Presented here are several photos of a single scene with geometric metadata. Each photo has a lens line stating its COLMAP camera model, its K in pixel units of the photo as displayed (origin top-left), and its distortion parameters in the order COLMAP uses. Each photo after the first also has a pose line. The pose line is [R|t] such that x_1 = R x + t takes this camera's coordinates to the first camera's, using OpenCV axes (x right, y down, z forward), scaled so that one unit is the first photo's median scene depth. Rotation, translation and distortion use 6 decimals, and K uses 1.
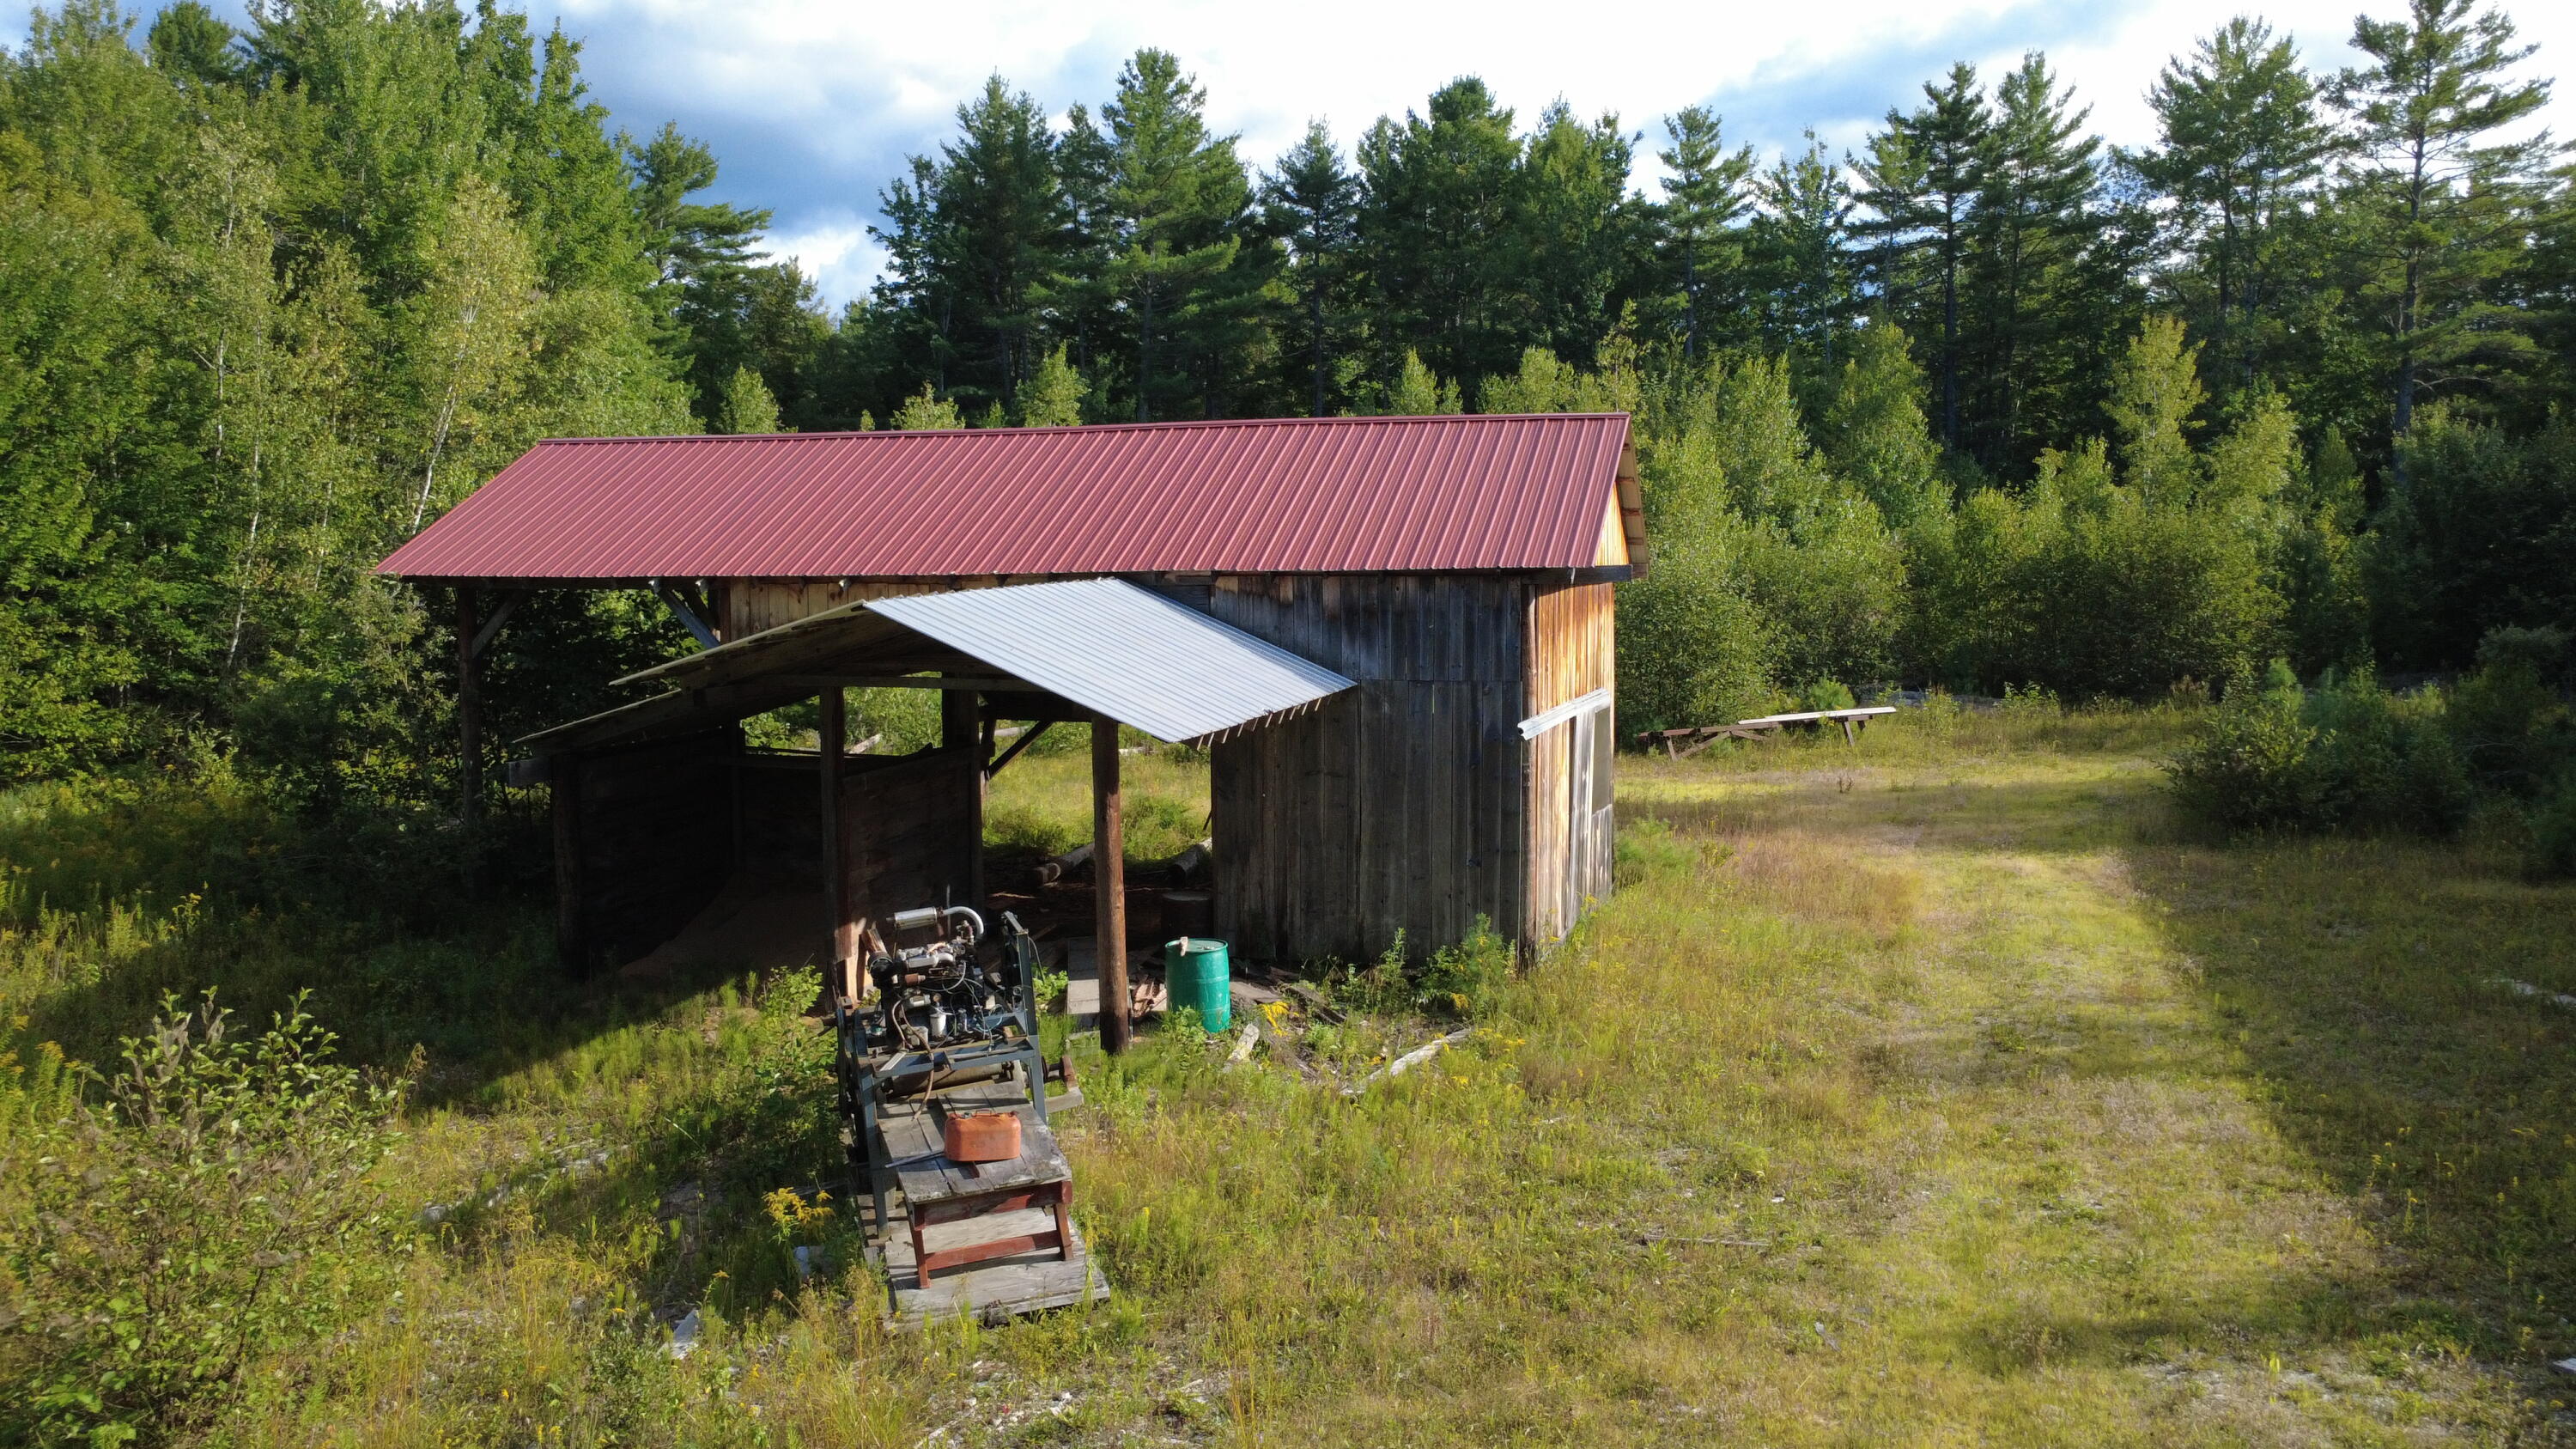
lens RADIAL K [[1853.0, 0, 1290.2], [0, 1853.0, 722.2], [0, 0, 1]] dist [-0.011534, 0.008869]
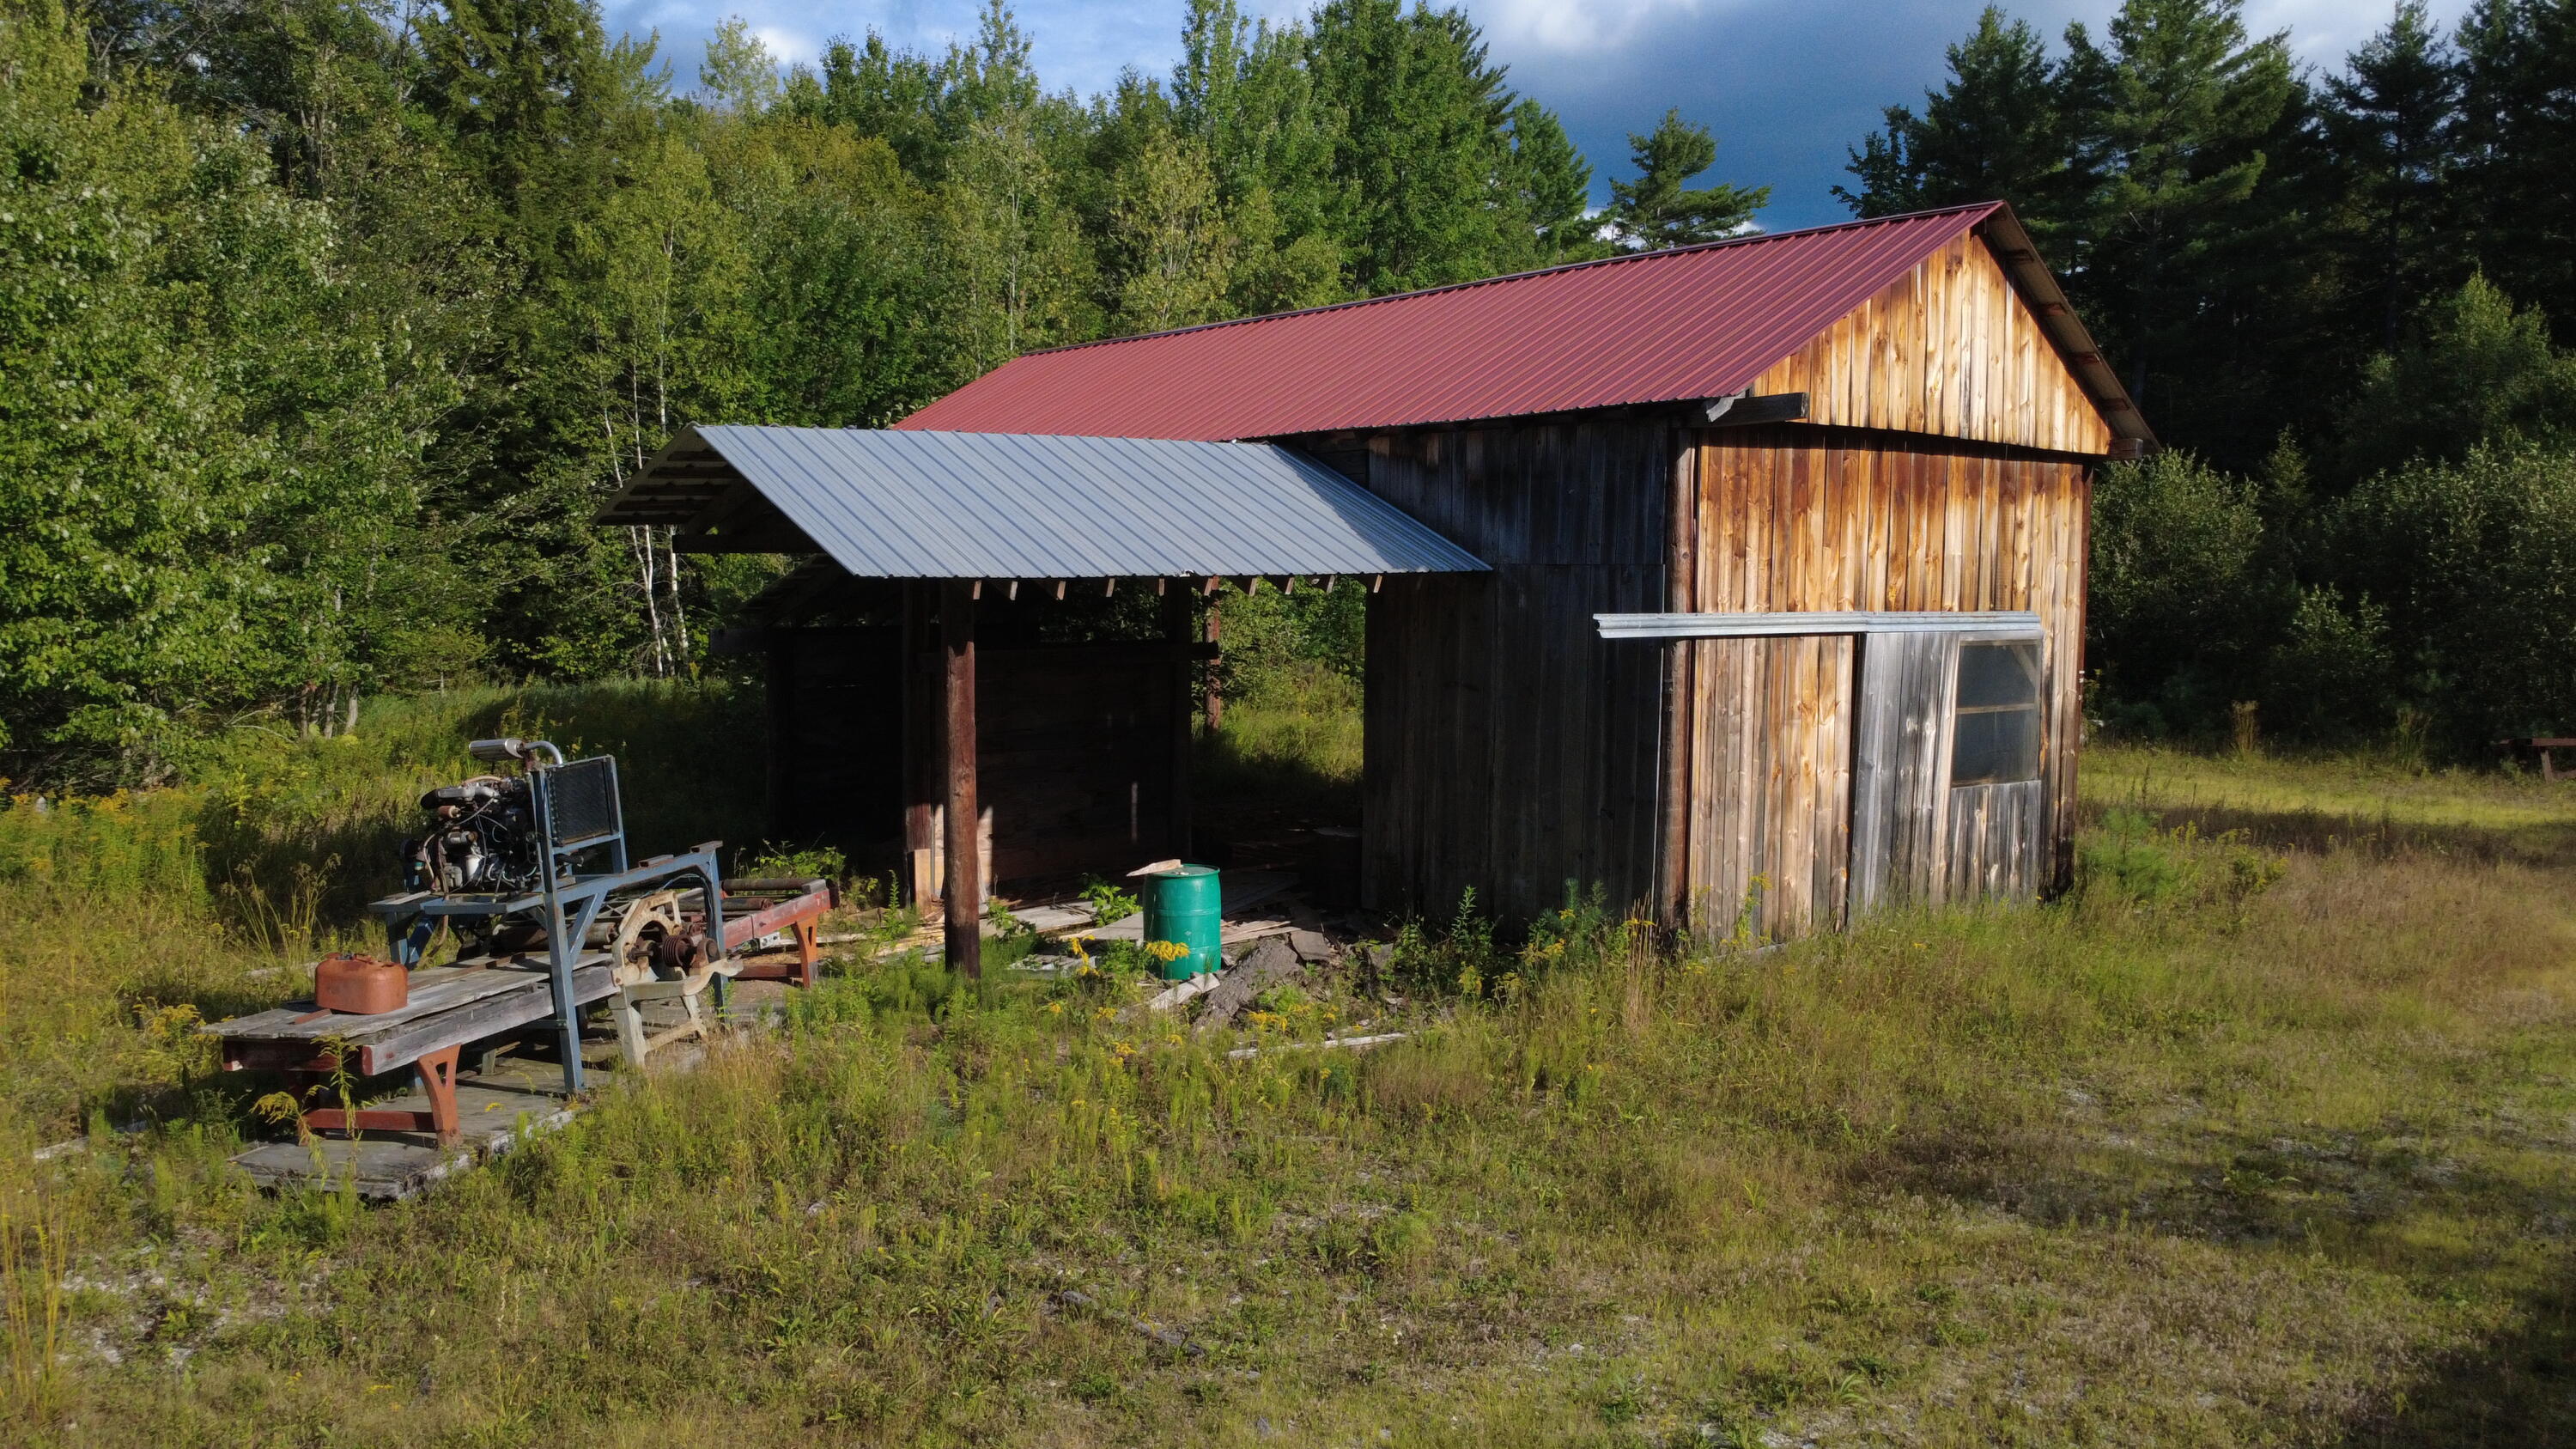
lens RADIAL K [[1853.0, 0, 1284.7], [0, 1853.0, 733.8], [0, 0, 1]] dist [-0.011534, 0.008869]
pose [[0.820840, 0.062823, -0.567693, 0.093930], [-0.063465, 0.997810, 0.018656, 0.008932], [0.567621, 0.020715, 0.823029, 0.074098]]
